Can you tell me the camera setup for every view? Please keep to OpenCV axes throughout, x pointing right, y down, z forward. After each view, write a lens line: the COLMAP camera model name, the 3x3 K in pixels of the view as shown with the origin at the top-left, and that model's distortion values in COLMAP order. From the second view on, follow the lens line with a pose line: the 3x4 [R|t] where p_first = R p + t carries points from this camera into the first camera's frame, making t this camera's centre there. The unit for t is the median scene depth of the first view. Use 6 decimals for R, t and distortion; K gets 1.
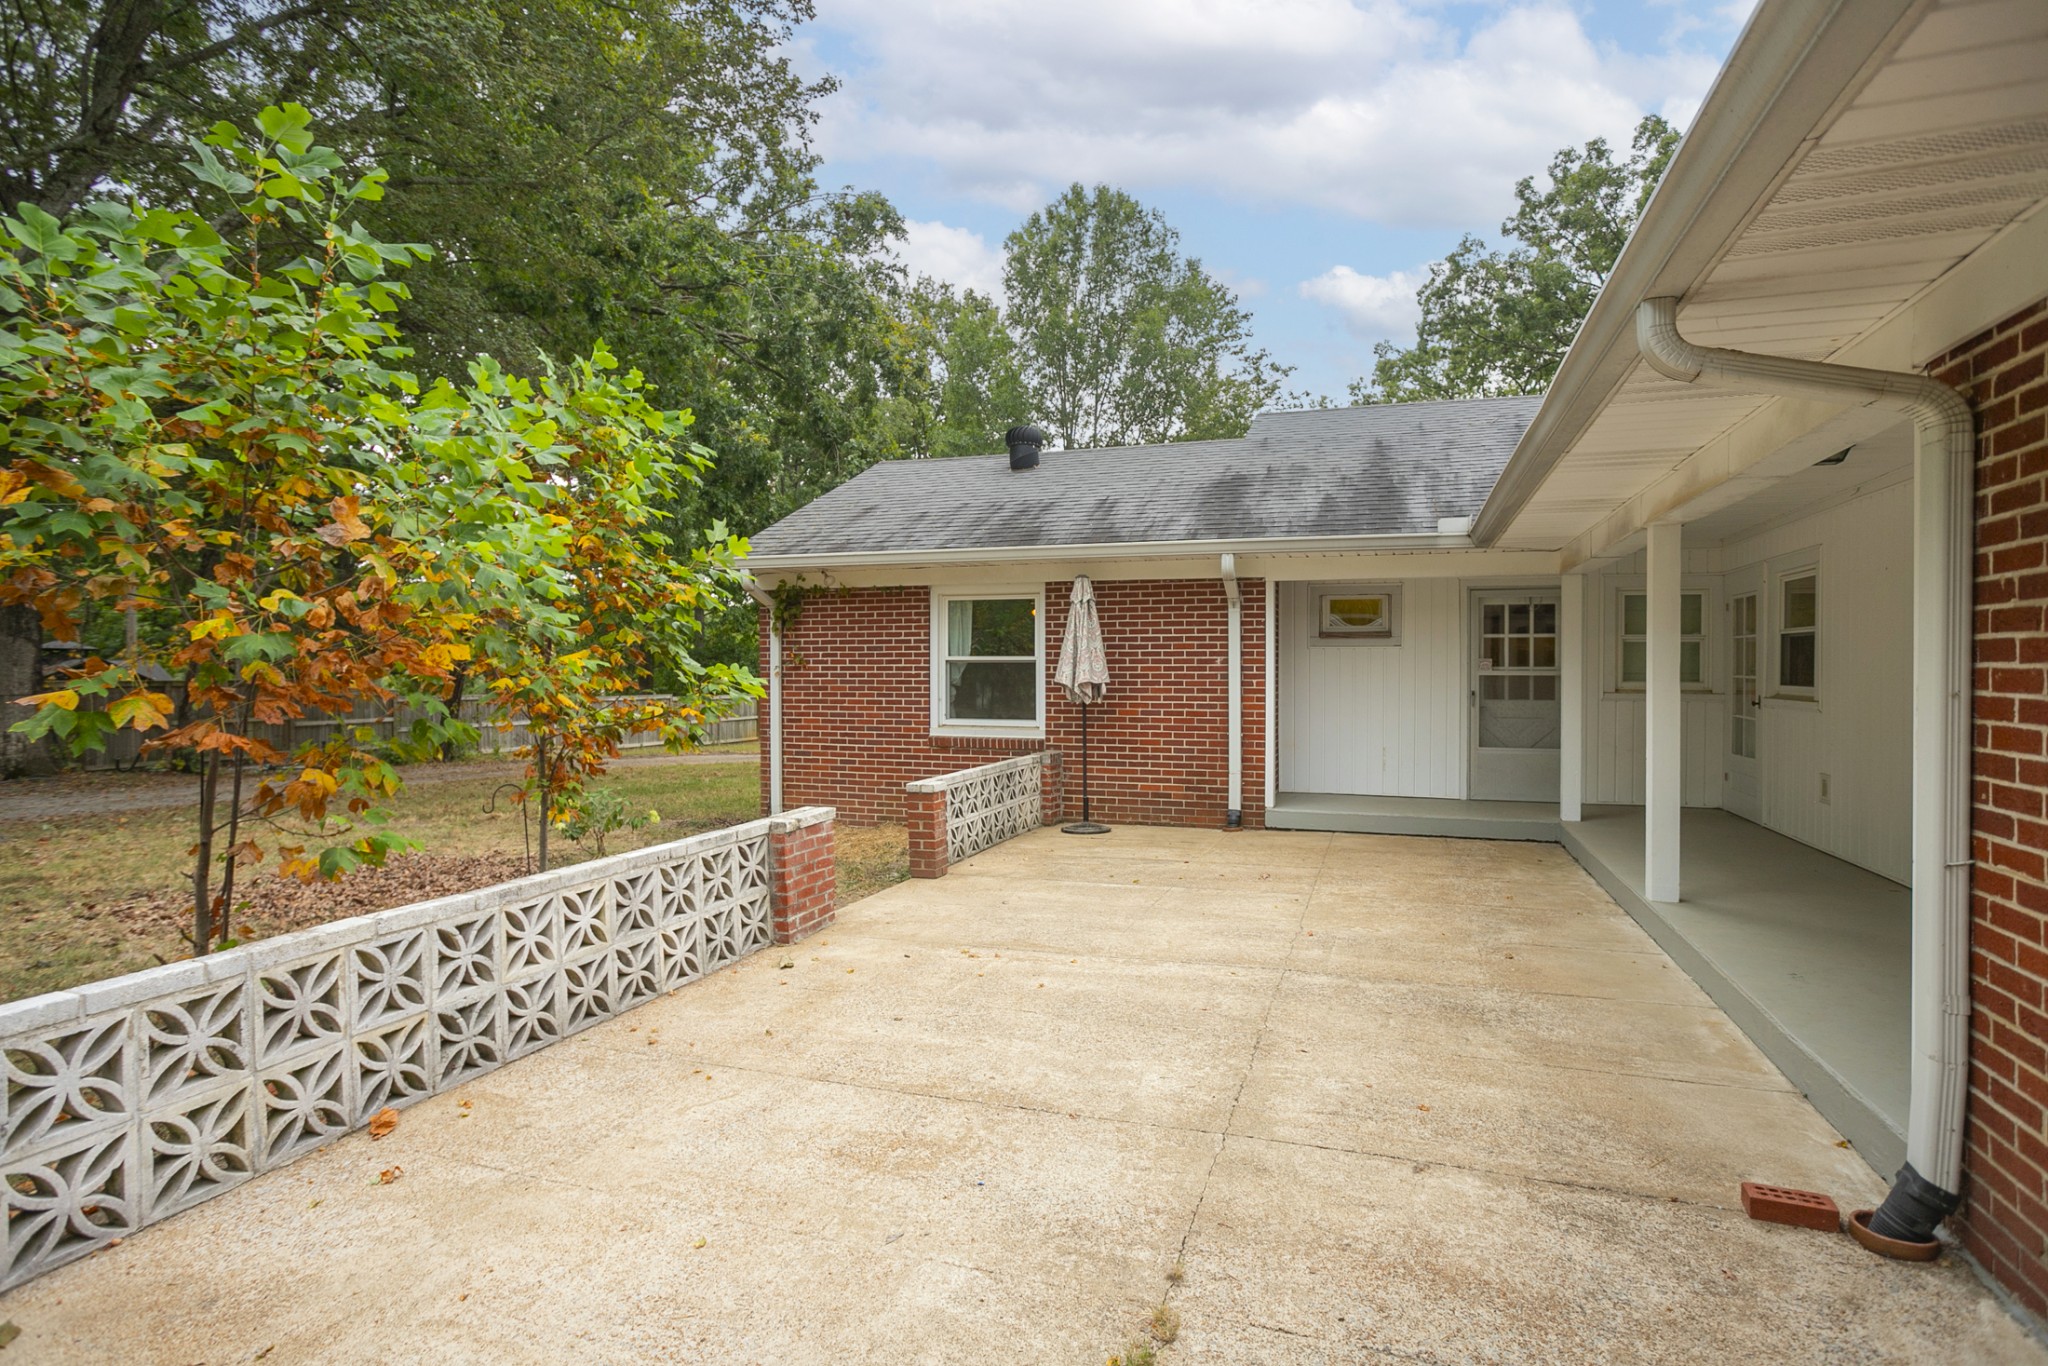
lens RADIAL K [[983.1, 0, 1036.3], [0, 983.1, 684.4], [0, 0, 1]] dist [-0.003693, 0.016039]
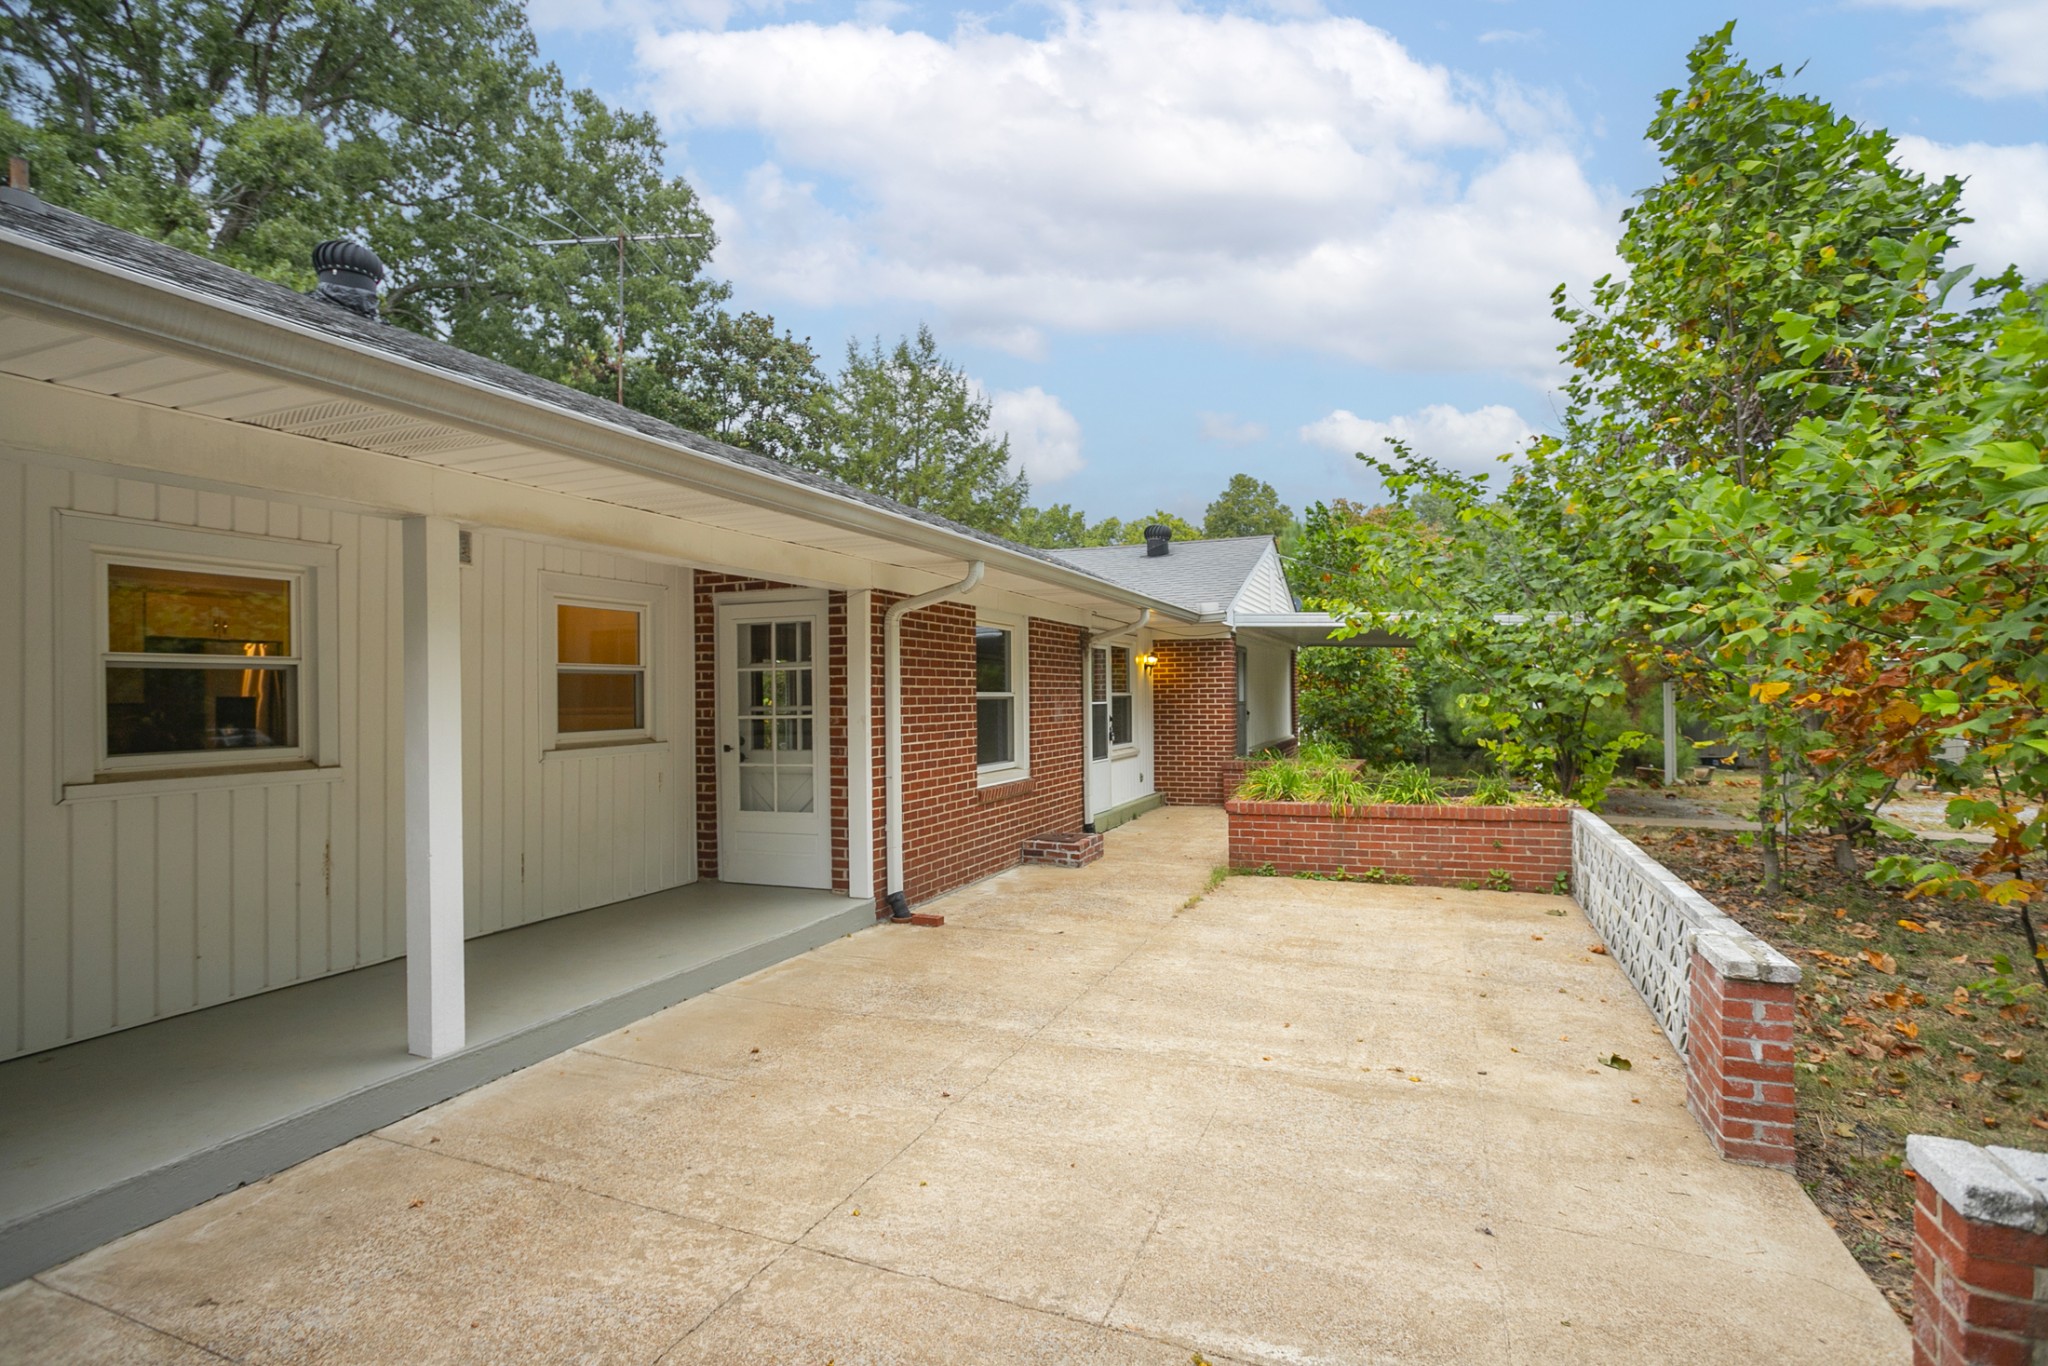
lens RADIAL K [[983.1, 0, 1036.3], [0, 983.1, 684.4], [0, 0, 1]] dist [-0.003693, 0.016039]
pose [[-0.998922, 0.007106, 0.045882, 0.232460], [0.007565, 0.999923, 0.009834, -0.059747], [-0.045809, 0.010171, -0.998898, 2.204498]]
